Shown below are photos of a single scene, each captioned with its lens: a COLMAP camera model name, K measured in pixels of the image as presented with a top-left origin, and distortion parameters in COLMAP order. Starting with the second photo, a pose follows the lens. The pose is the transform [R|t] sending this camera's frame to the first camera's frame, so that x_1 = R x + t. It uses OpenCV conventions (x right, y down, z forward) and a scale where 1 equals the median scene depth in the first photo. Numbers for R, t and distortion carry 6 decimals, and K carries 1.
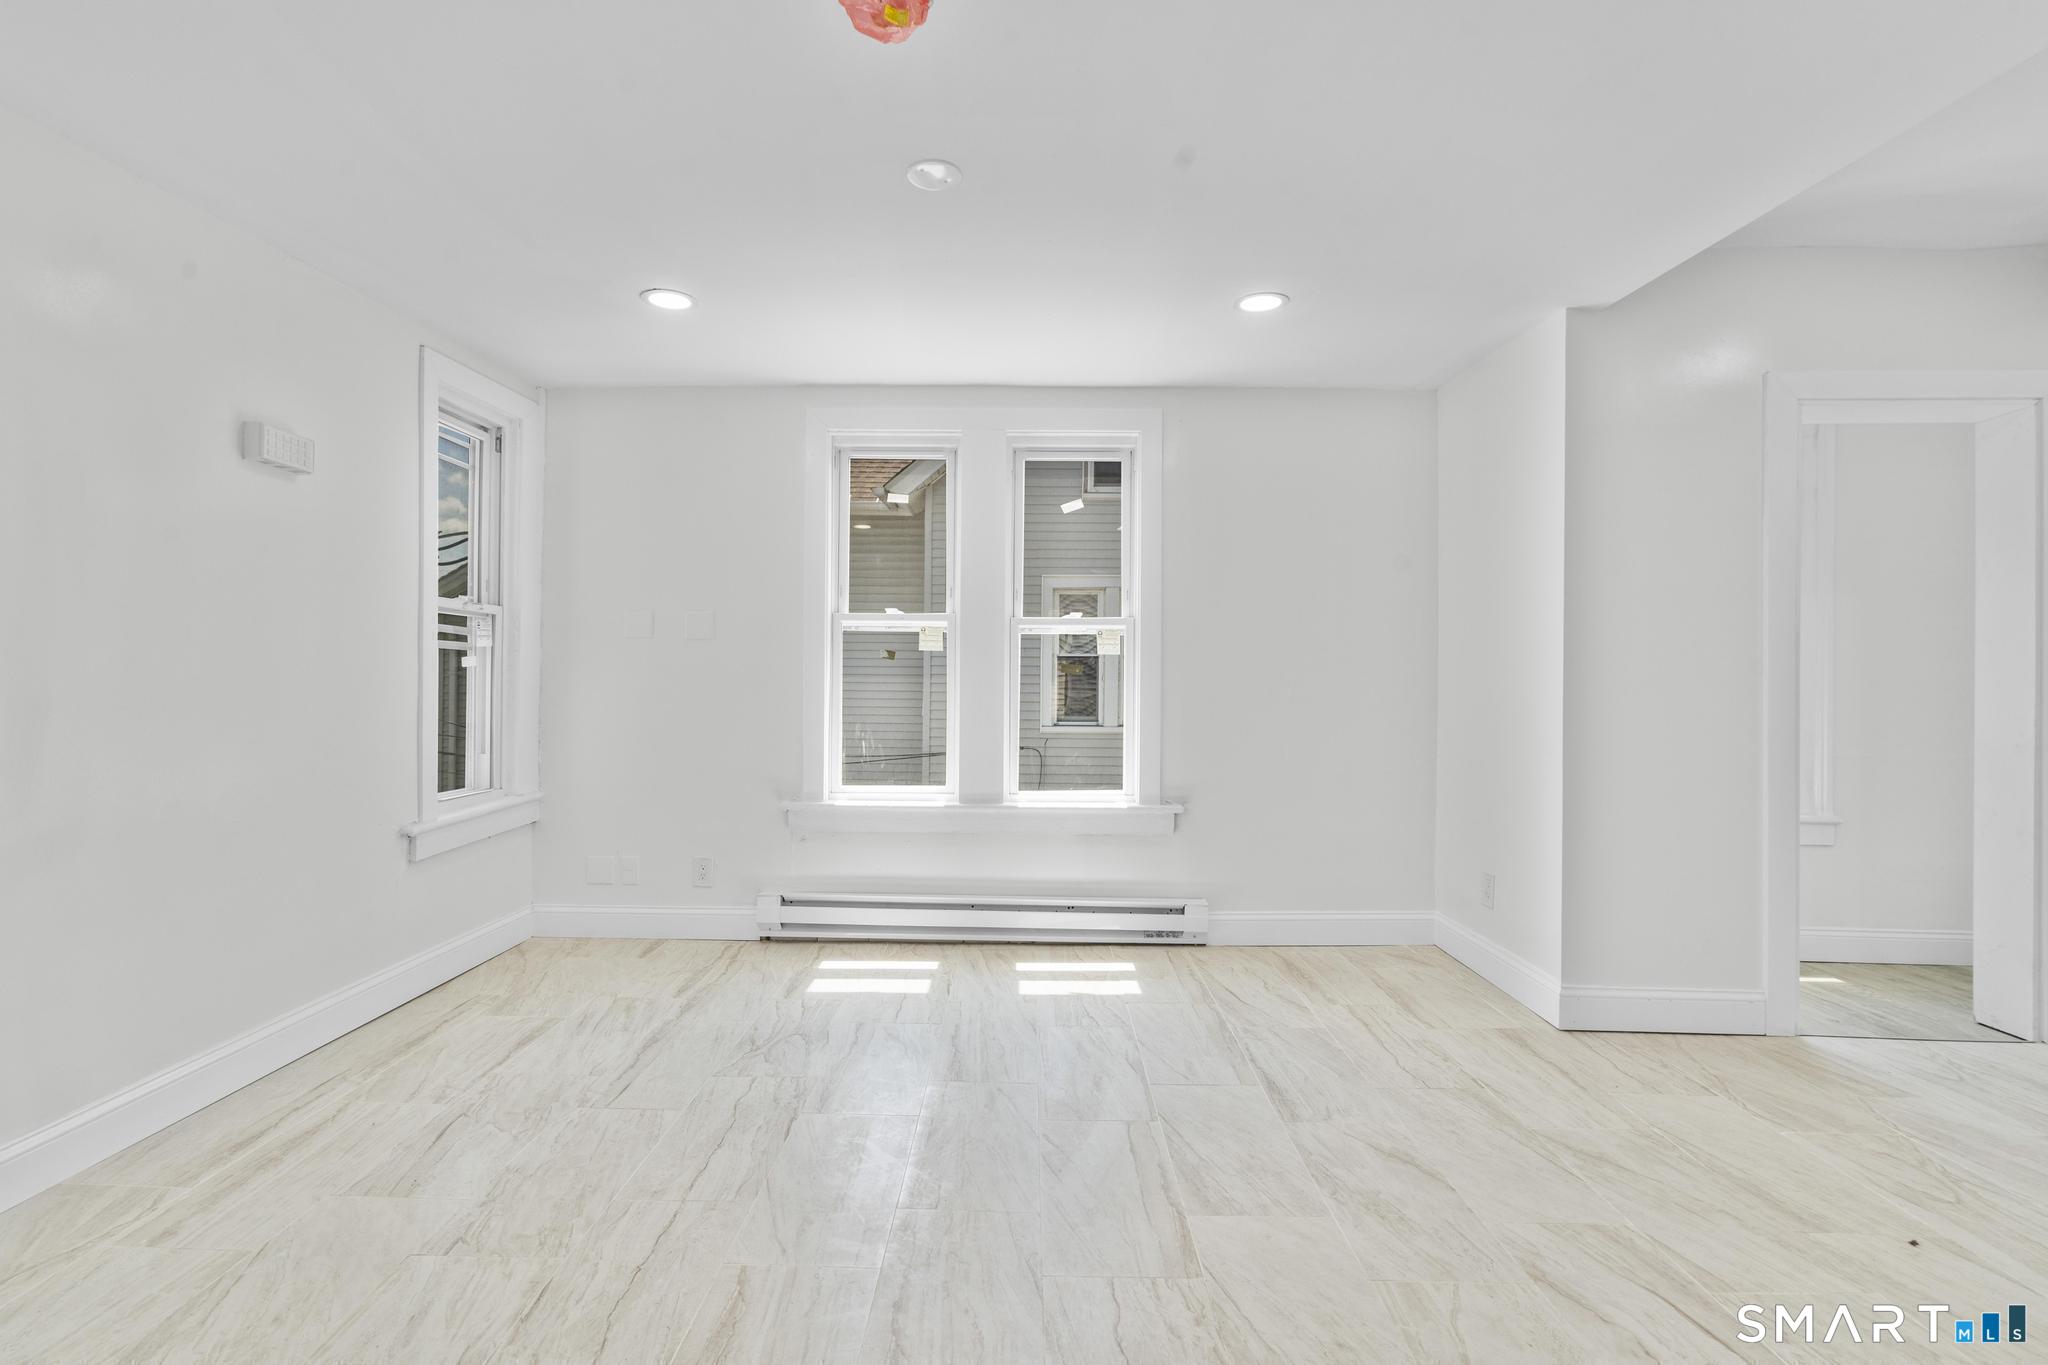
lens RADIAL K [[923.9, 0, 1009.1], [0, 923.9, 677.8], [0, 0, 1]] dist [-0.006067, 0.002999]
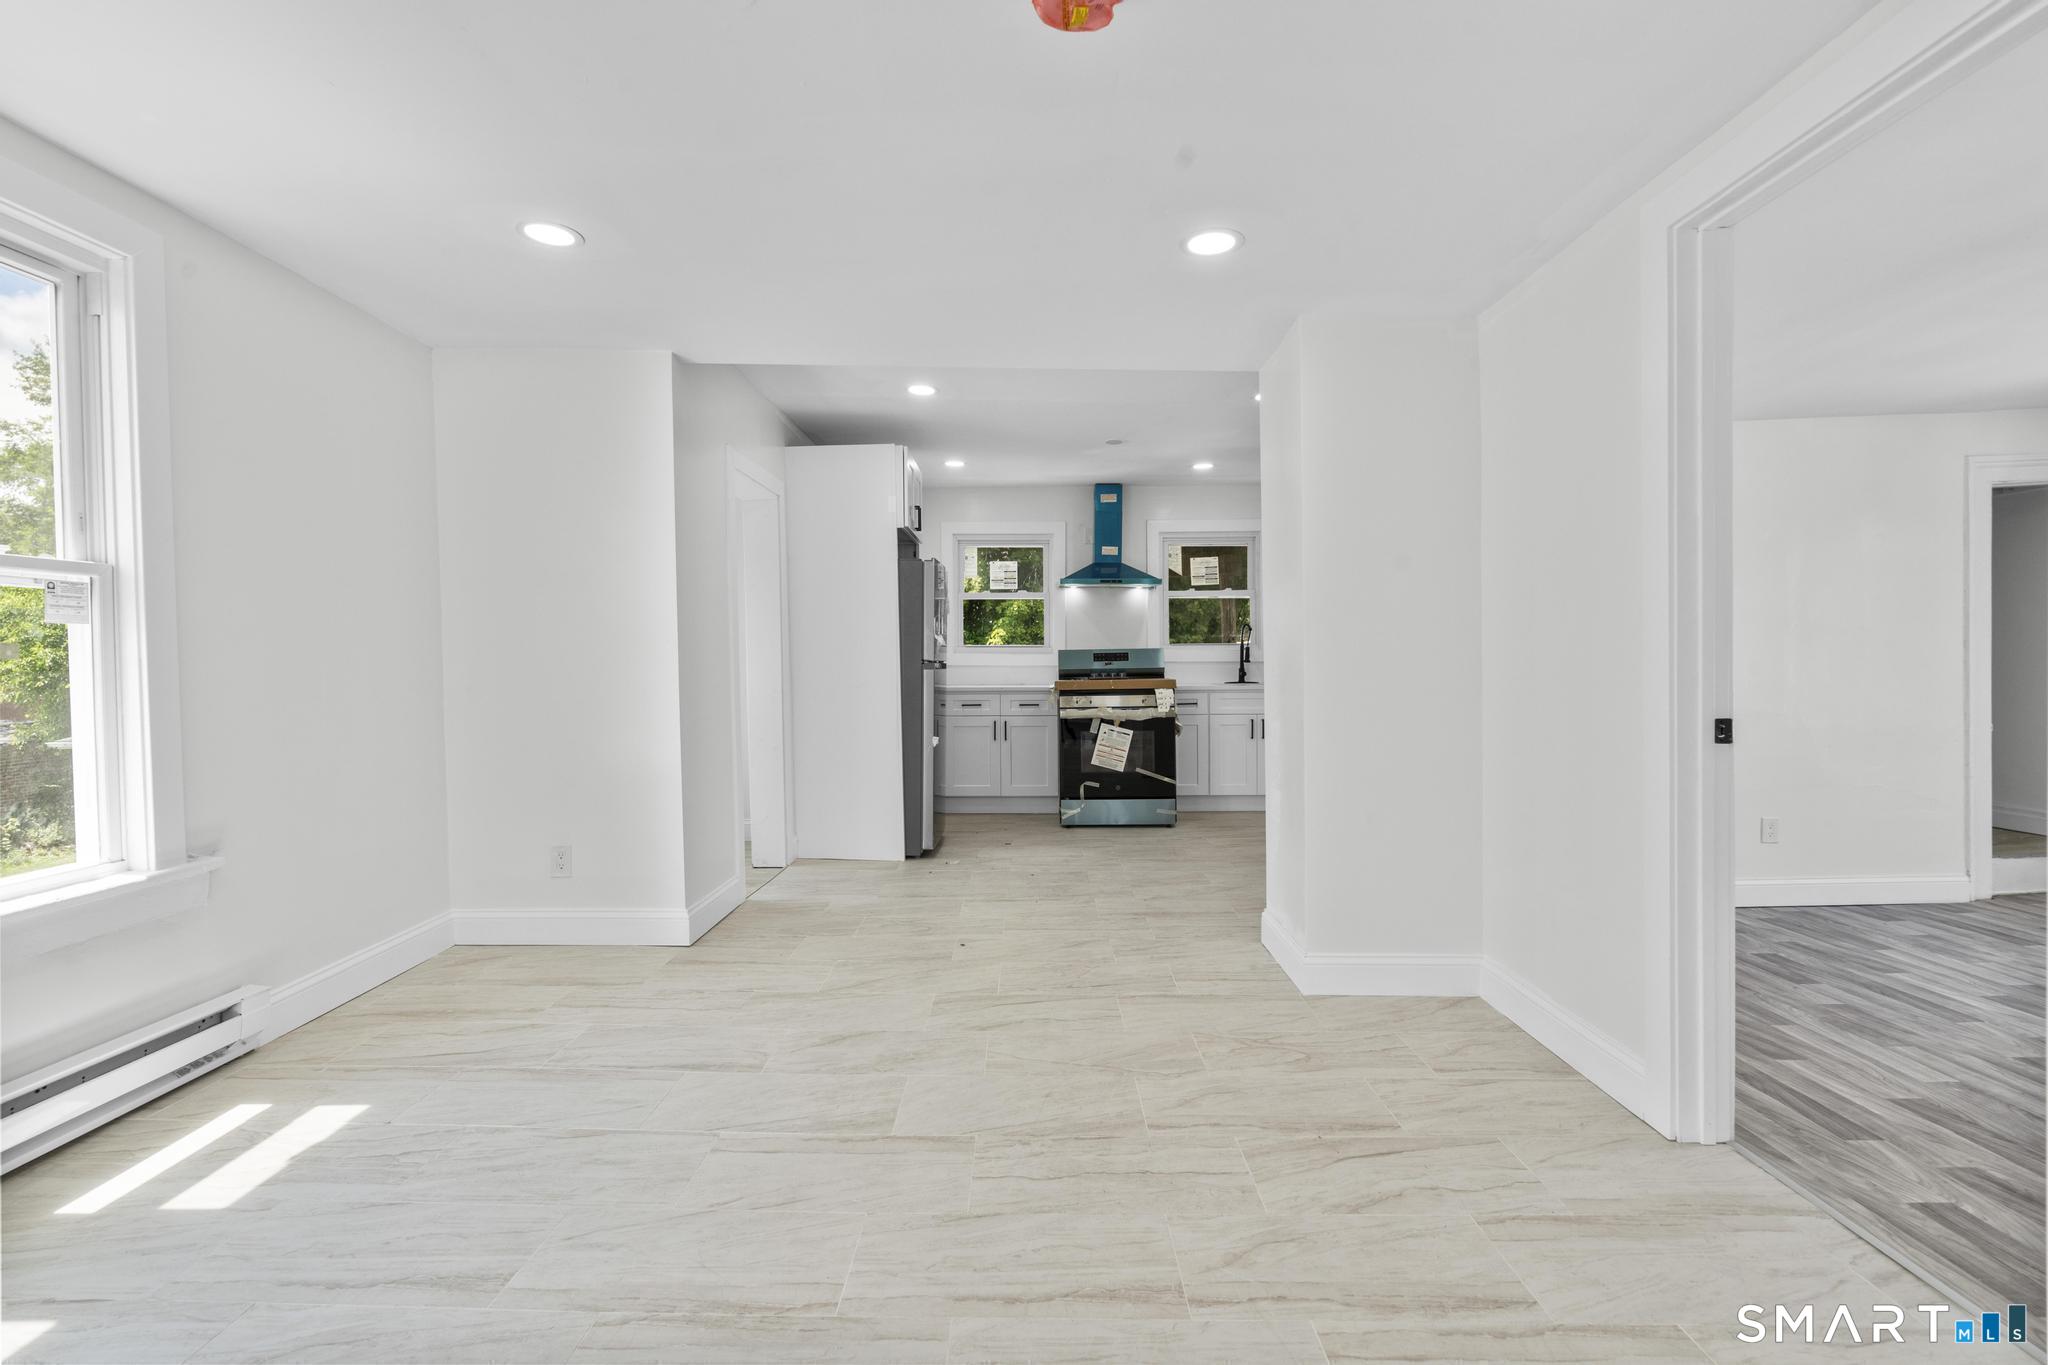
lens RADIAL K [[923.9, 0, 1006.7], [0, 923.9, 674.5], [0, 0, 1]] dist [-0.006067, 0.002999]
pose [[0.005363, -0.022347, 0.999736, -0.540283], [0.007803, 0.999721, 0.022305, -0.003246], [-0.999955, 0.007682, 0.005536, 0.494505]]
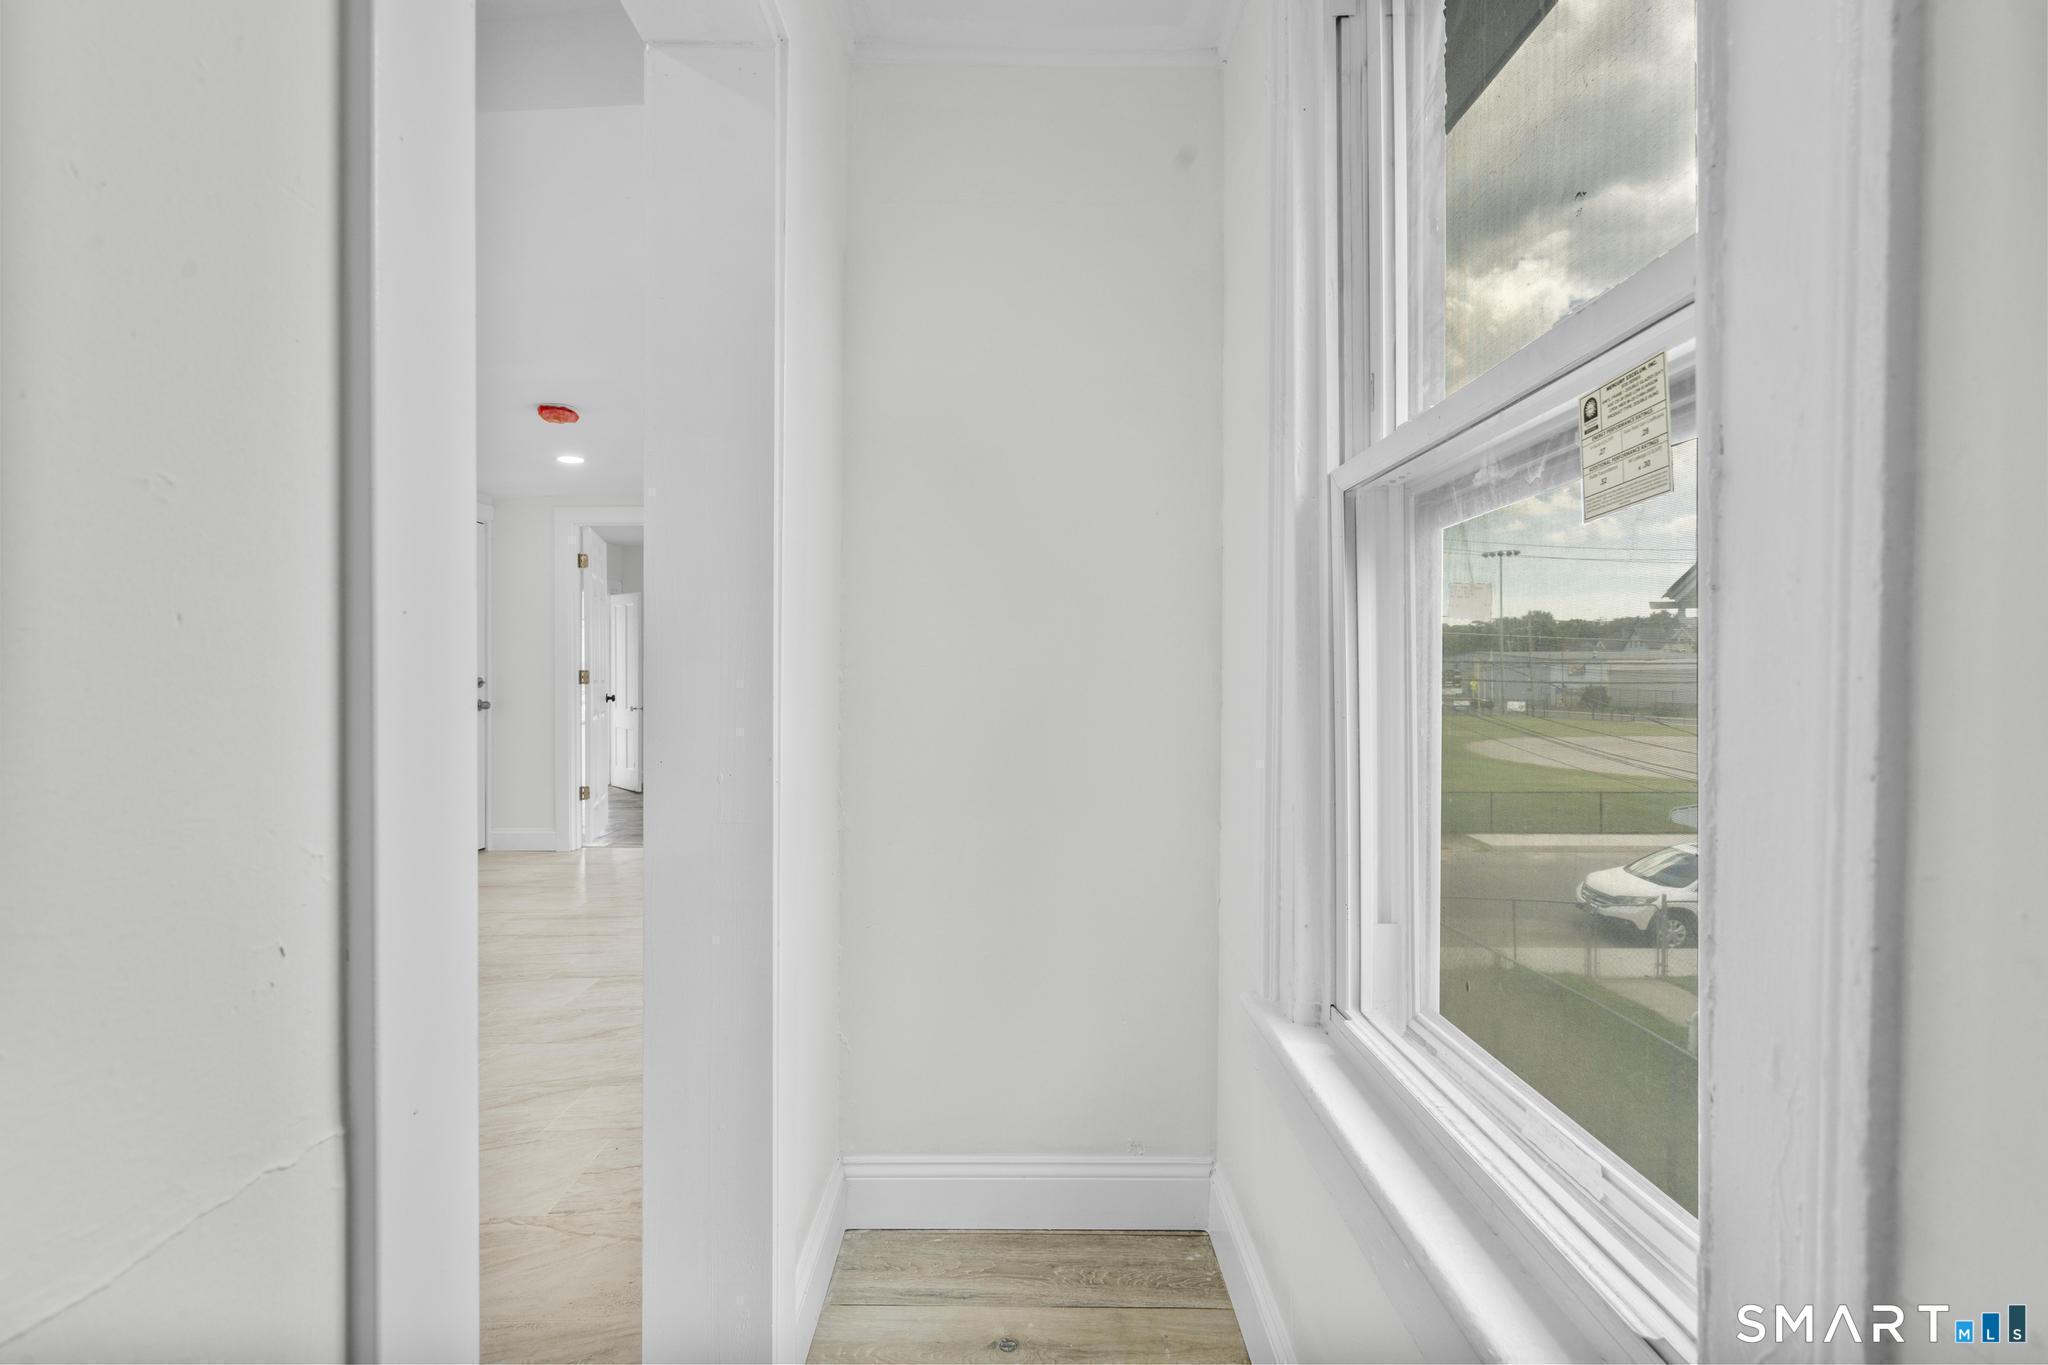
lens RADIAL K [[923.9, 0, 1016.5], [0, 923.9, 682.0], [0, 0, 1]] dist [-0.006067, 0.002999]
pose [[0.021586, -0.002014, -0.999765, 1.146581], [0.004261, 0.999989, -0.001923, 0.015439], [0.999758, -0.004219, 0.021595, 1.023559]]
